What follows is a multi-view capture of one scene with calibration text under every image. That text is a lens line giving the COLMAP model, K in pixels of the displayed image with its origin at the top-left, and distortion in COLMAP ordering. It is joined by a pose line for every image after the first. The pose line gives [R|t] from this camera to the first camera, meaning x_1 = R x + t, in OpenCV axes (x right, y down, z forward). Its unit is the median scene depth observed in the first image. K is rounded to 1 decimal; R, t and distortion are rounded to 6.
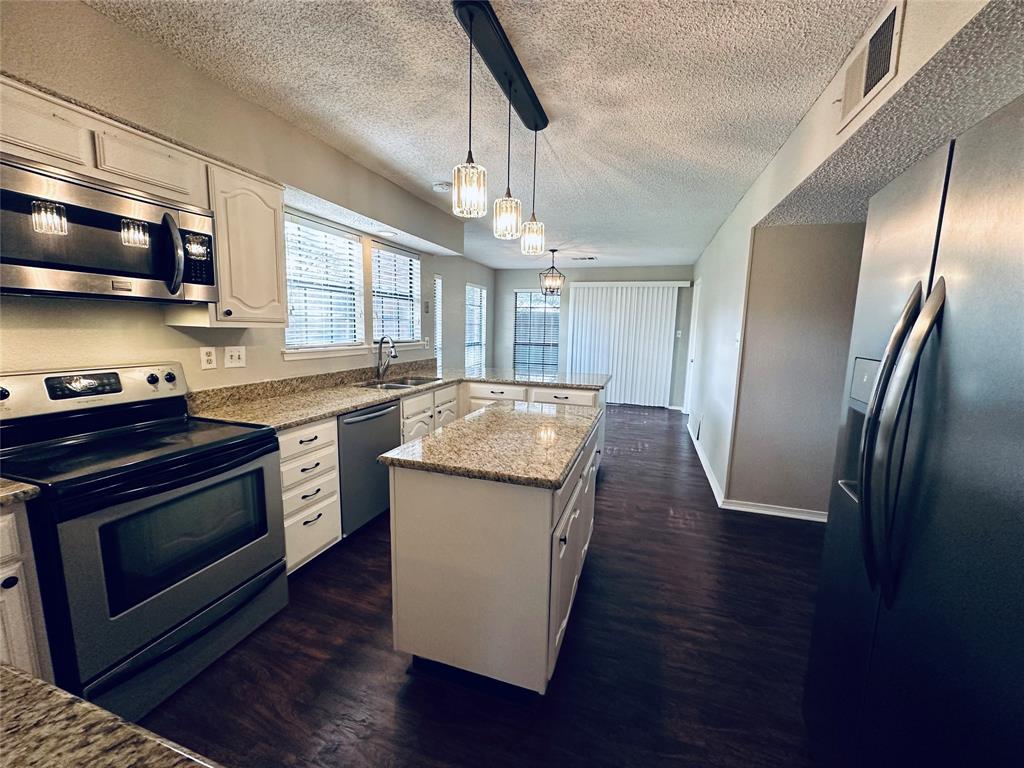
lens RADIAL K [[408.6, 0, 513.5], [0, 408.6, 384.2], [0, 0, 1]] dist [-0.001545, 0.000754]
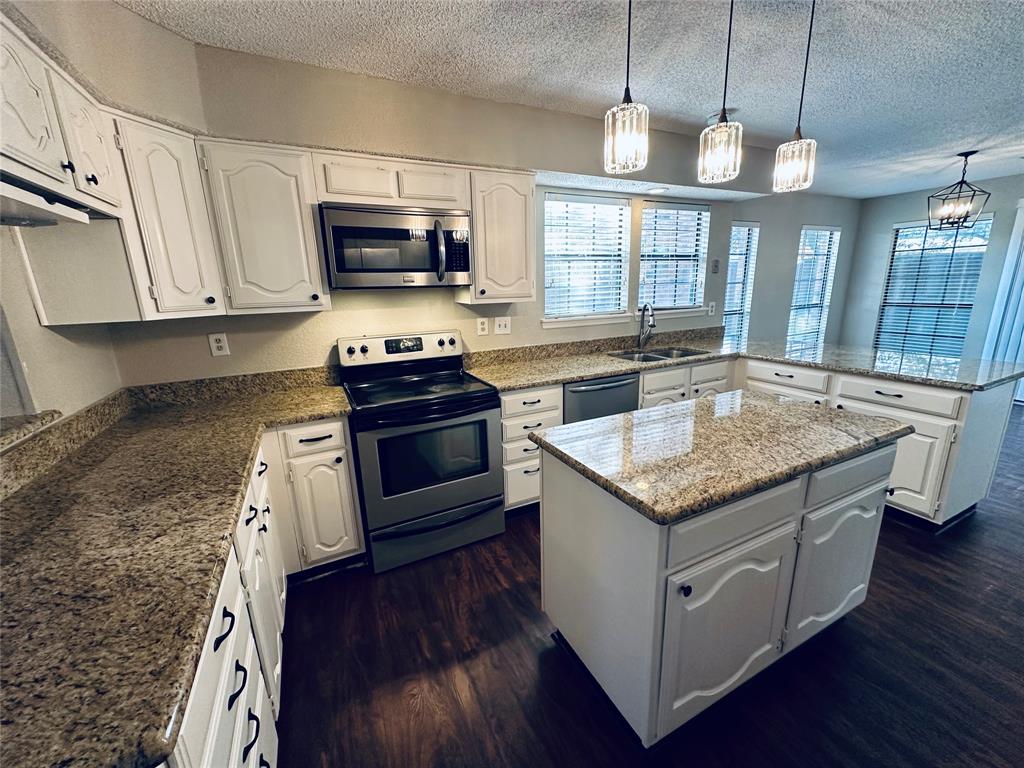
lens RADIAL K [[408.6, 0, 511.8], [0, 408.6, 383.8], [0, 0, 1]] dist [-0.001545, 0.000754]
pose [[0.699869, 0.127631, -0.702776, 0.231398], [-0.057168, 0.990759, 0.122999, -0.046971], [0.711980, -0.045907, 0.700698, 0.150063]]
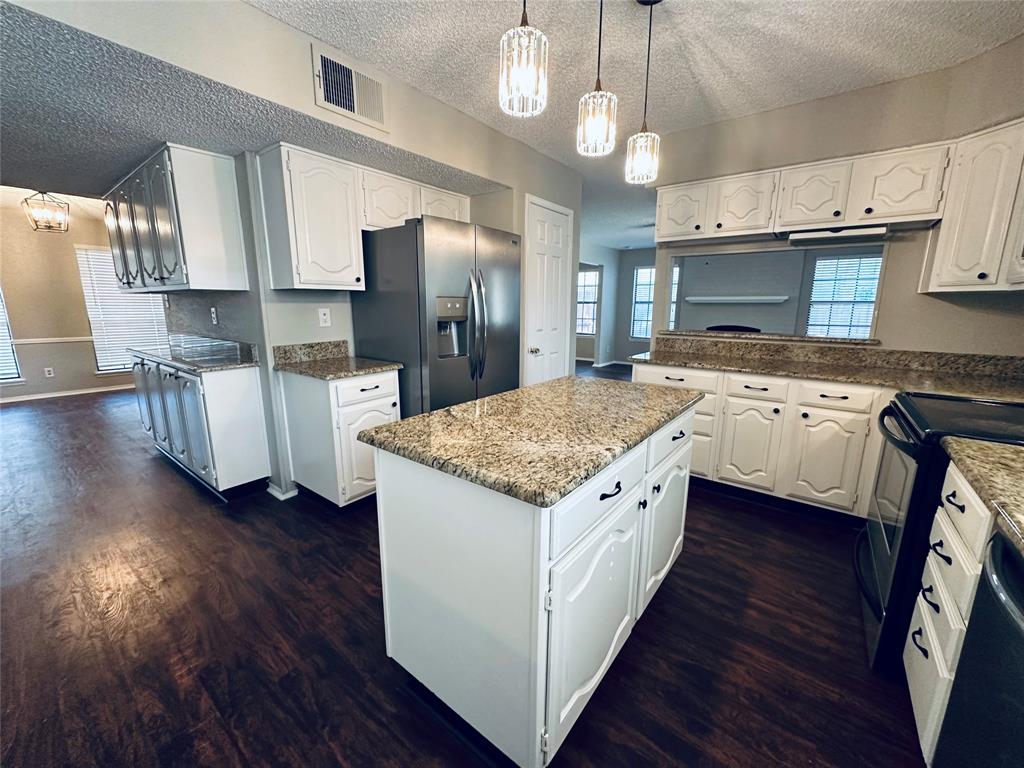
lens RADIAL K [[408.6, 0, 511.2], [0, 408.6, 384.1], [0, 0, 1]] dist [-0.001545, 0.000754]
pose [[-0.941474, -0.092876, 0.324037, -0.118056], [0.019899, 0.944303, 0.328475, -0.163297], [-0.336497, 0.315699, -0.887189, 1.449448]]
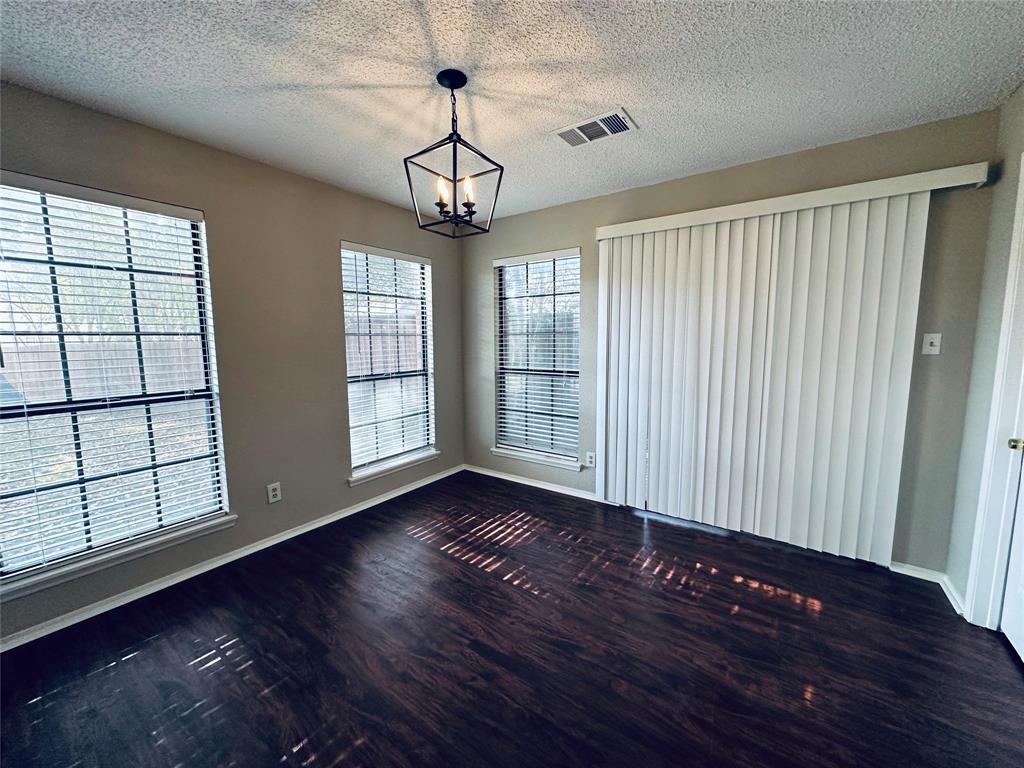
lens RADIAL K [[408.6, 0, 507.2], [0, 408.6, 381.0], [0, 0, 1]] dist [-0.001545, 0.000754]
pose [[0.954158, 0.002090, -0.299295, 0.560525], [-0.014133, 0.999175, -0.038078, -0.233426], [0.298968, 0.040562, 0.953401, 1.810670]]
